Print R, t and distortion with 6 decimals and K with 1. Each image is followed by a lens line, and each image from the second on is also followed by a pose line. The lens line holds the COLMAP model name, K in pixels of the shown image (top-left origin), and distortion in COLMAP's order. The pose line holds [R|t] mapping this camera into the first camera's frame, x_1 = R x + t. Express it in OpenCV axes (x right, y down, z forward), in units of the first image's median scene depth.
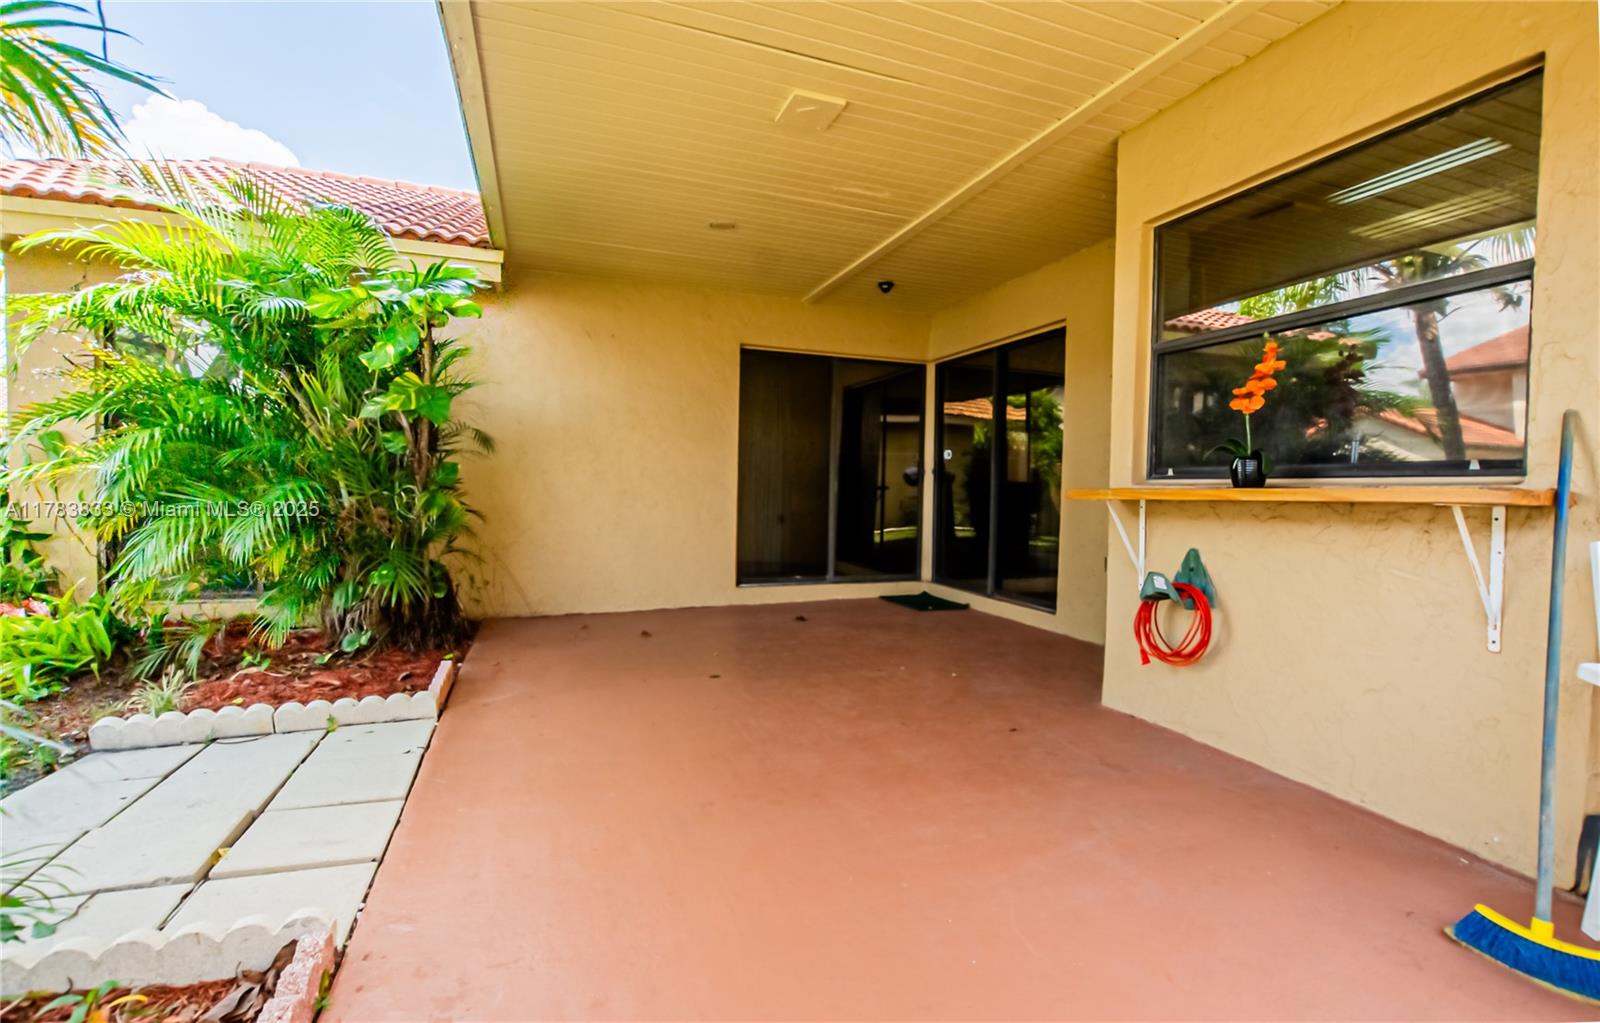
lens RADIAL K [[716.9, 0, 800.0], [0, 716.9, 511.5], [0, 0, 1]] dist [-0.019967, 0.000001]
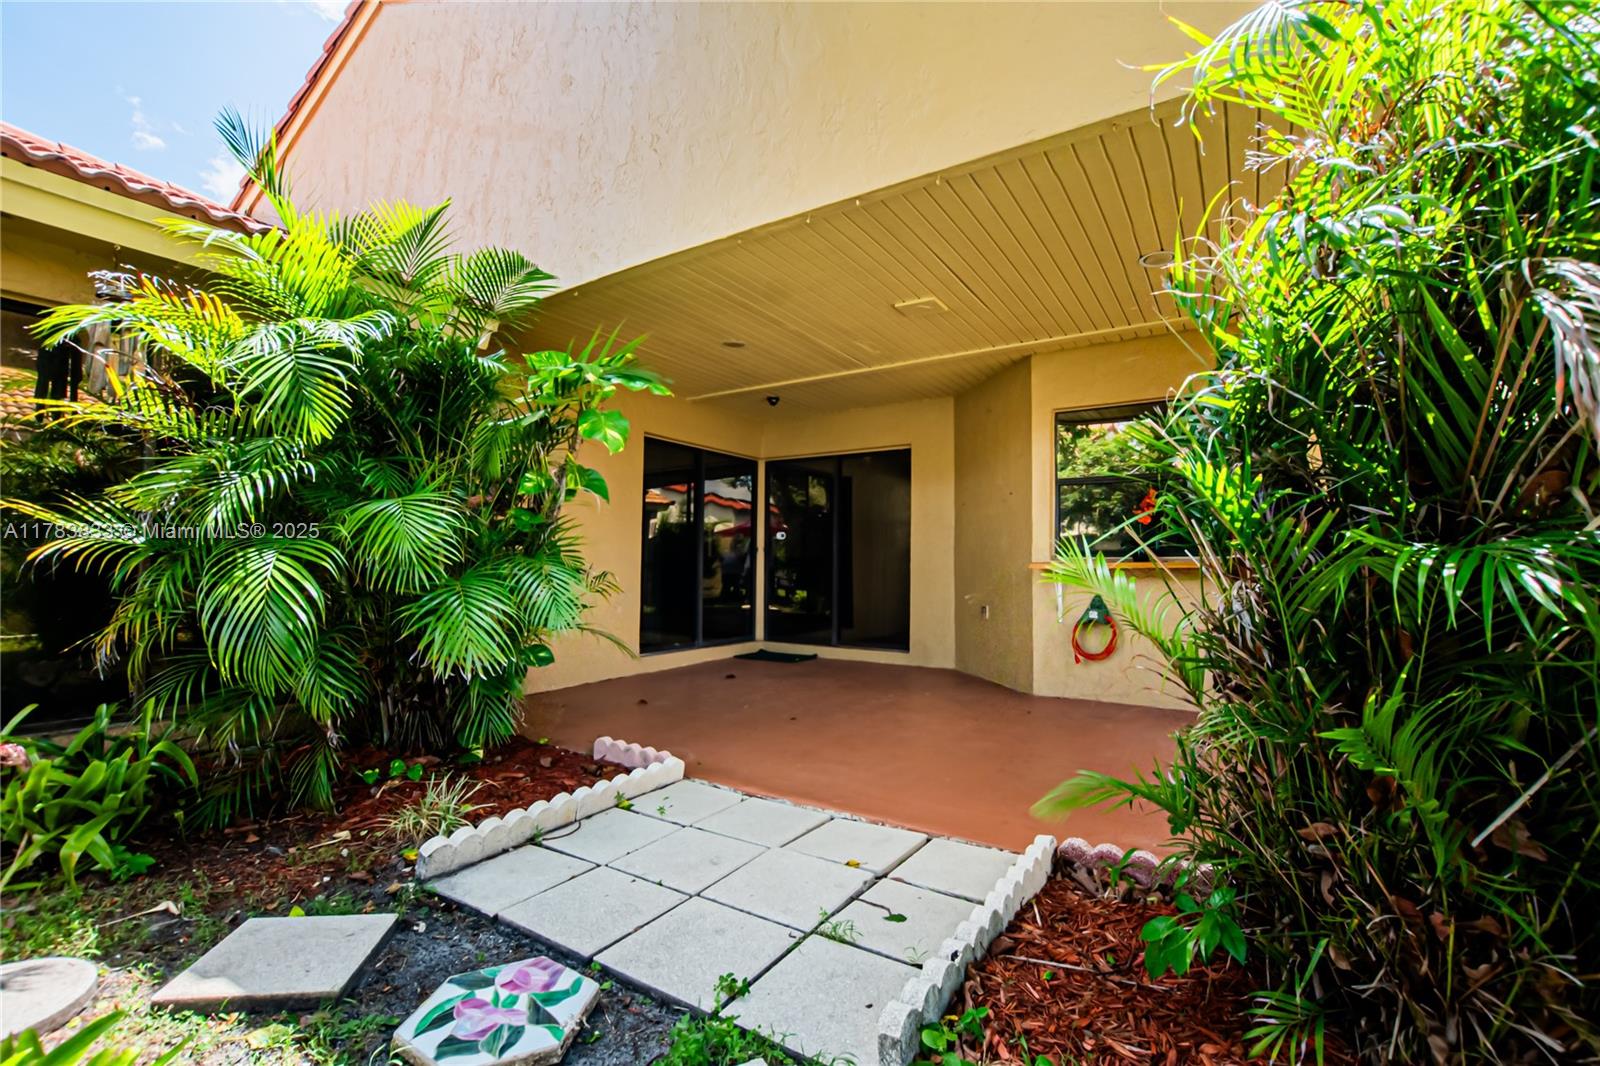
lens RADIAL K [[714.8, 0, 792.7], [0, 714.8, 537.0], [0, 0, 1]] dist [-0.023906, 0.000502]
pose [[0.803180, 0.009211, 0.595665, -0.661189], [0.029161, 0.998074, -0.054754, -0.011249], [-0.595022, 0.061348, 0.801365, 0.003063]]
